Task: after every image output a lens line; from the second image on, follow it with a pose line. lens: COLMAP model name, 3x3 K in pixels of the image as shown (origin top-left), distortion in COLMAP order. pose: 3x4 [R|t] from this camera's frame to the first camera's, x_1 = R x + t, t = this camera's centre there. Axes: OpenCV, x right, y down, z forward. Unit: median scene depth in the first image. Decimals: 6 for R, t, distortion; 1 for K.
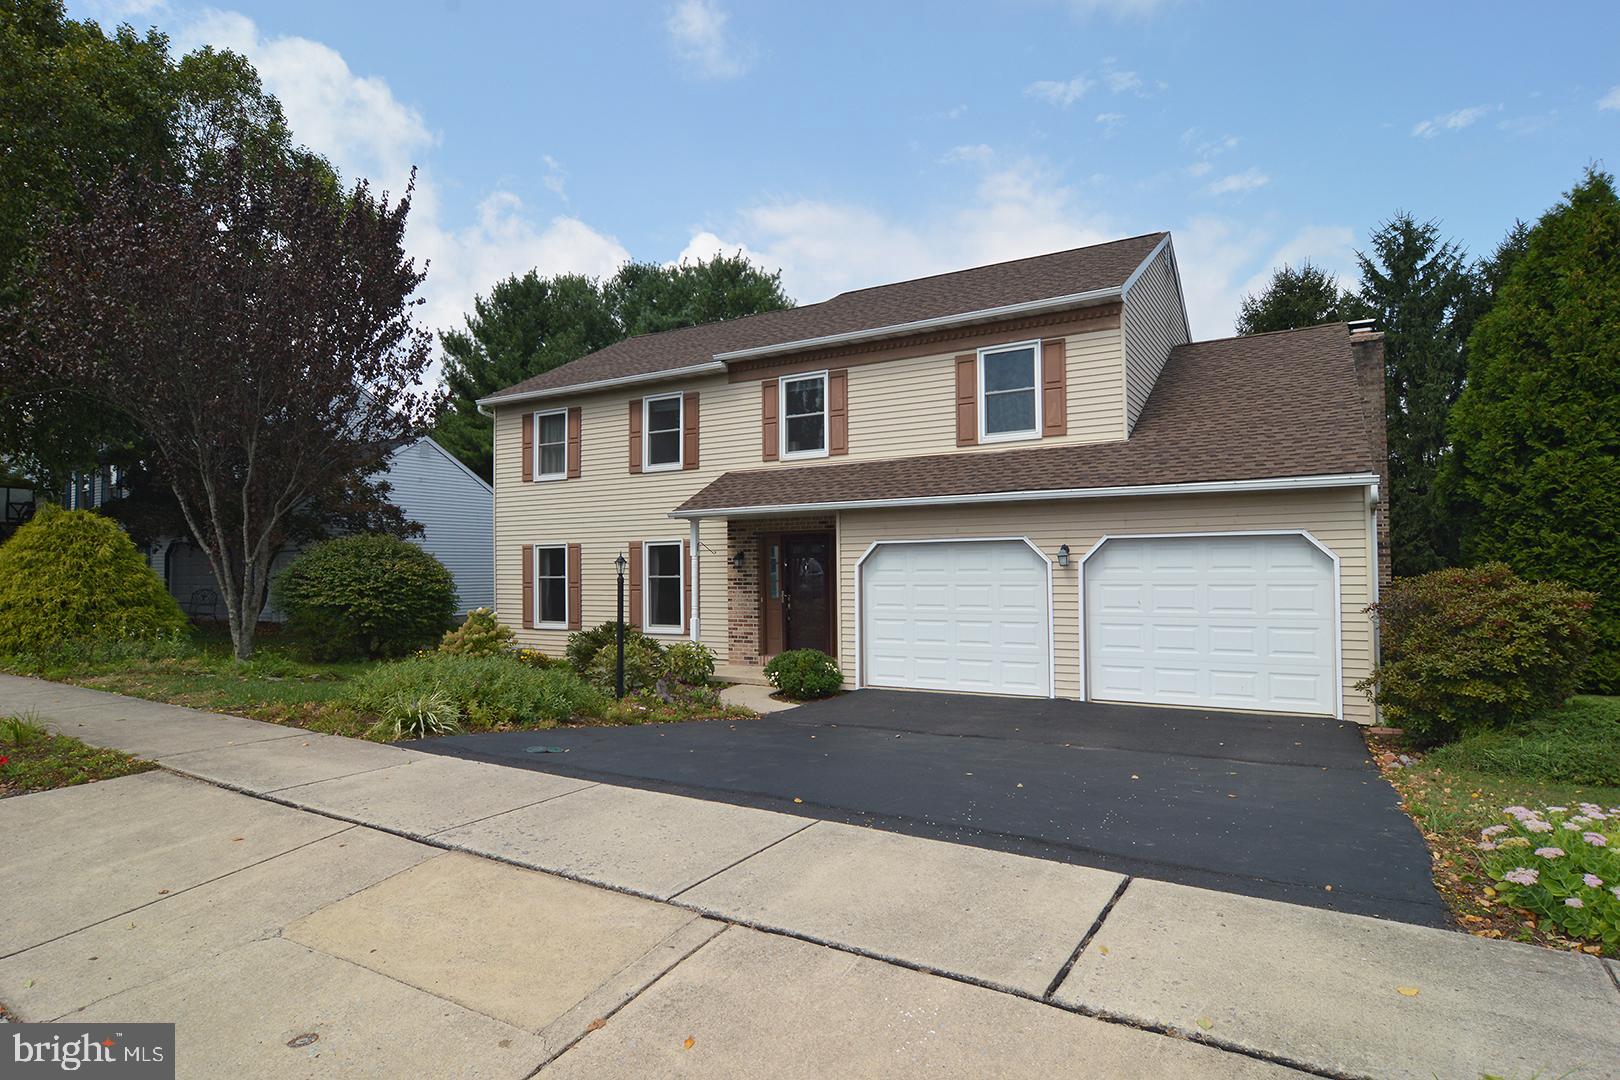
lens RADIAL K [[879.4, 0, 806.9], [0, 879.4, 543.3], [0, 0, 1]] dist [-0.016551, 0.000260]
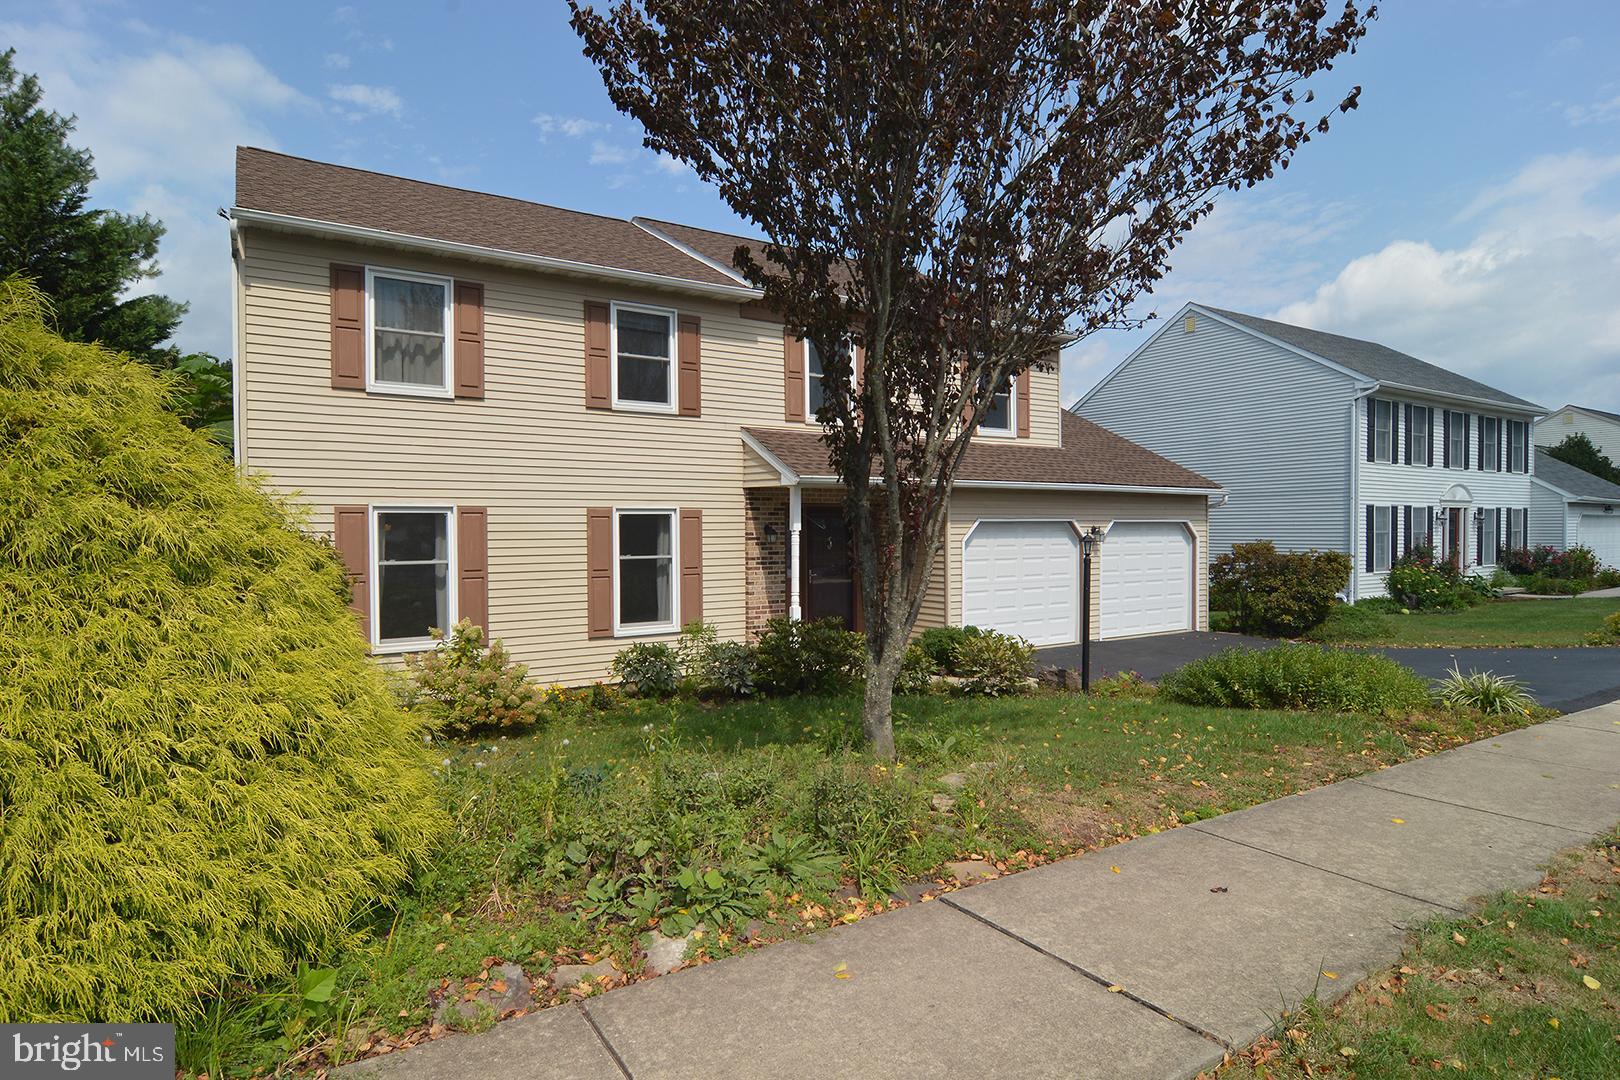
lens RADIAL K [[940.1, 0, 846.2], [0, 940.1, 543.2], [0, 0, 1]] dist [0.000432, -0.000364]
pose [[0.416136, 0.000629, 0.909302, -0.907512], [-0.021196, 0.999735, 0.009009, 0.017872], [-0.909055, -0.023023, 0.416039, 0.590453]]
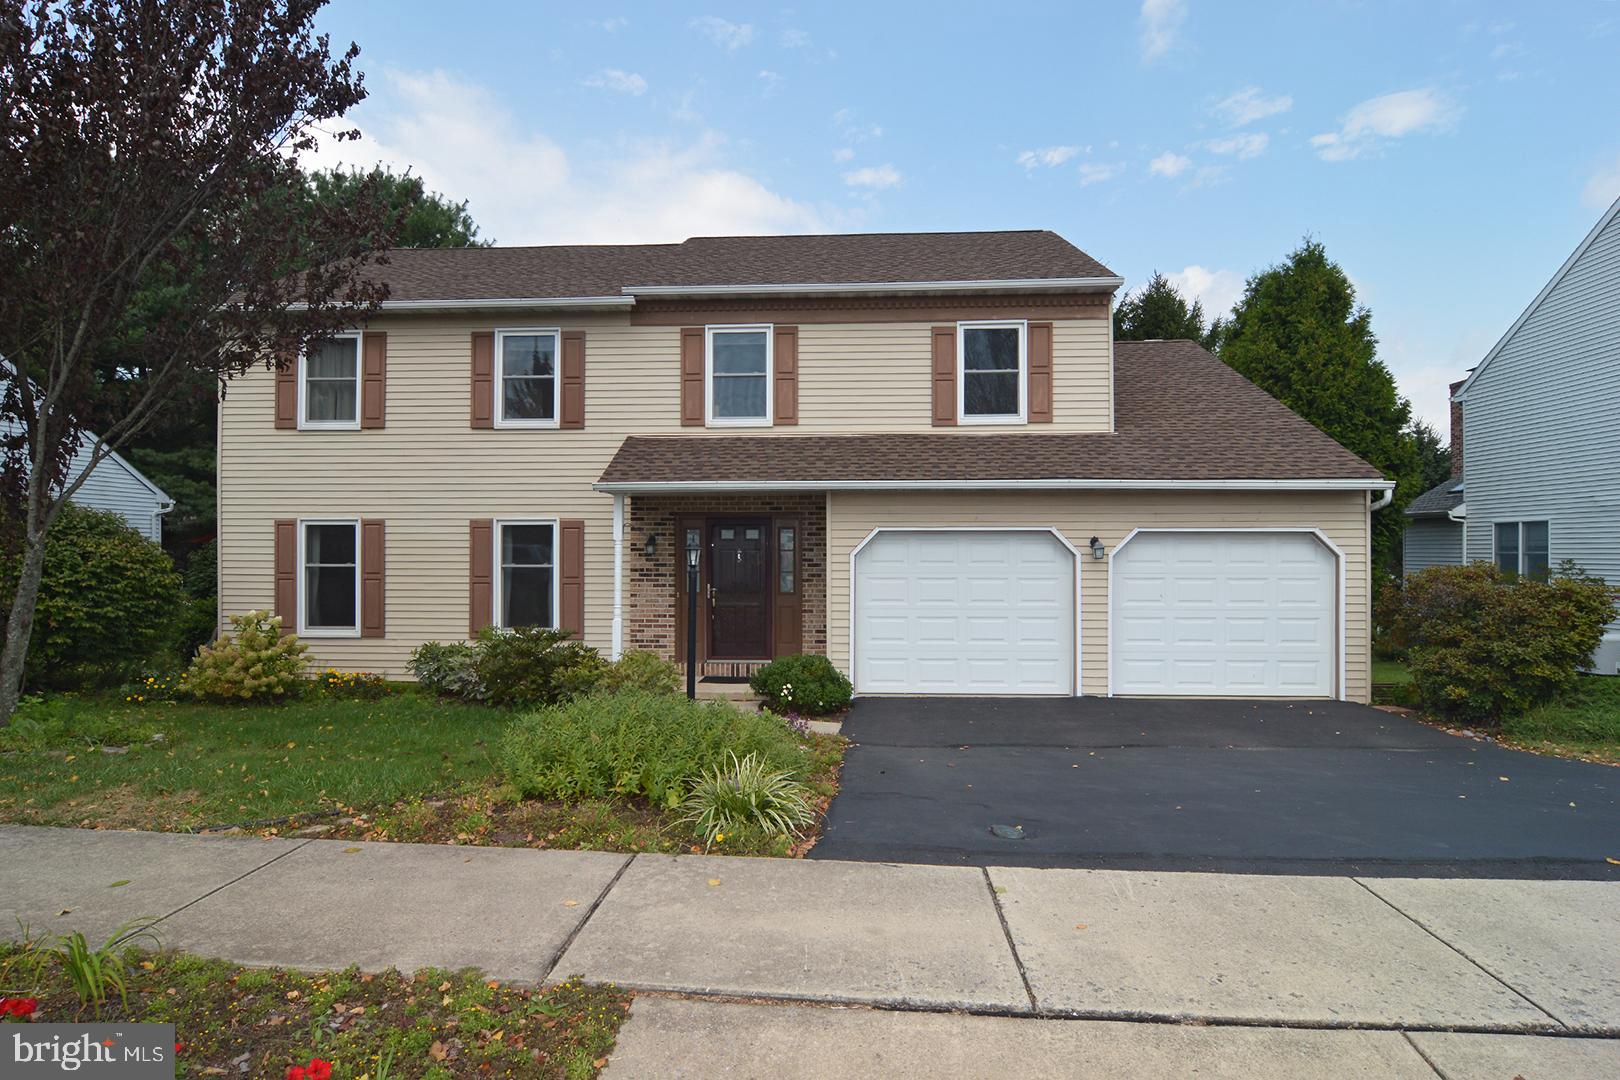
lens RADIAL K [[897.5, 0, 810.0], [0, 897.5, 540.0], [0, 0, 1]] dist [0.005152, 0.000383]
pose [[0.886663, 0.019756, 0.461995, -0.345667], [-0.023649, 0.999717, 0.002636, 0.008181], [-0.461812, -0.013263, 0.886879, 0.213795]]
